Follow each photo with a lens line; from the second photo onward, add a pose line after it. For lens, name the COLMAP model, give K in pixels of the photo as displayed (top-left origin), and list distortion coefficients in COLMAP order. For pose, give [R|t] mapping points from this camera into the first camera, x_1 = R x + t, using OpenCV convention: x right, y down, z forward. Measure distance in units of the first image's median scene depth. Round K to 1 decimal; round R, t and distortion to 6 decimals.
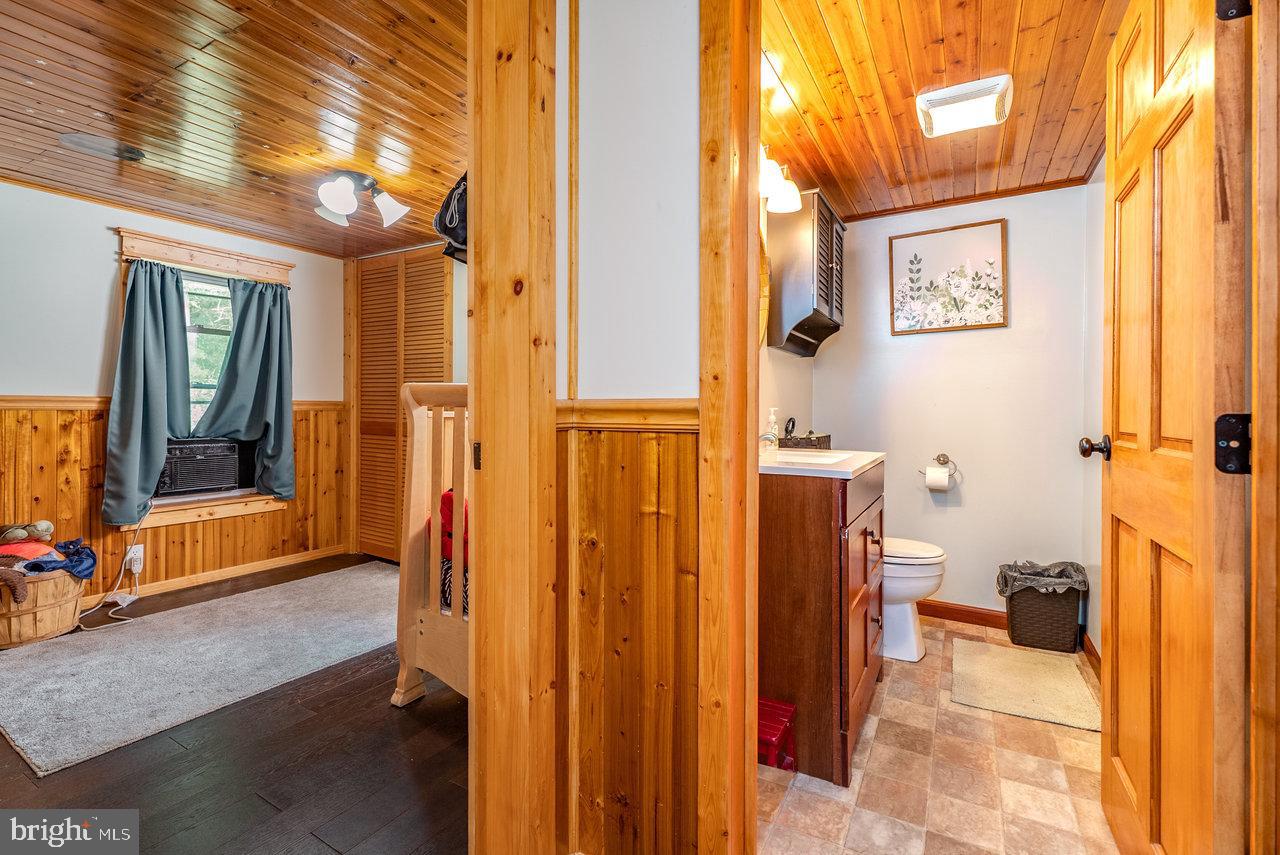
lens RADIAL K [[574.4, 0, 645.5], [0, 574.4, 408.8], [0, 0, 1]] dist [-0.000720, -0.003313]
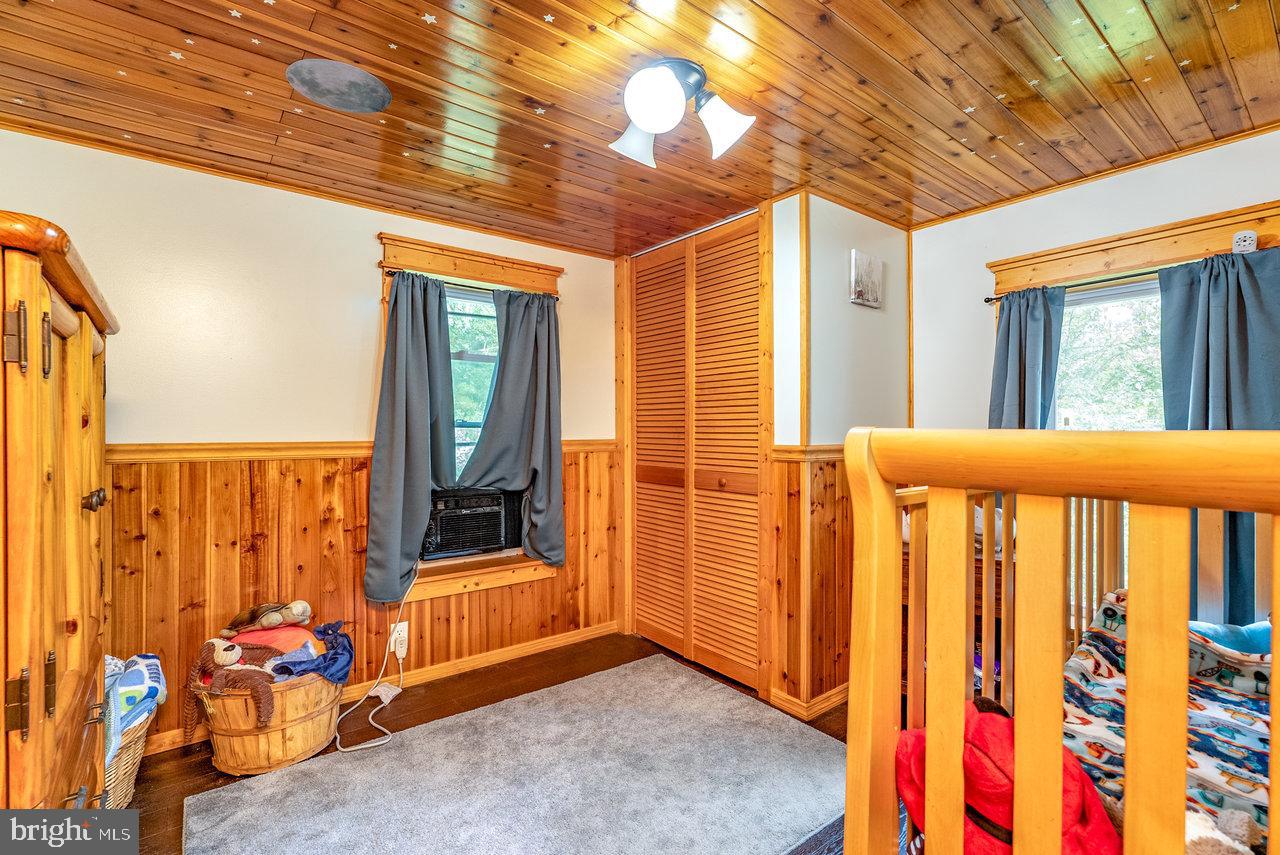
lens RADIAL K [[574.4, 0, 635.7], [0, 574.4, 429.4], [0, 0, 1]] dist [-0.000720, -0.003313]
pose [[0.927432, -0.009841, -0.373861, -0.253089], [0.007696, 0.999944, -0.007229, -0.026054], [0.373912, 0.003827, 0.927456, 0.342244]]
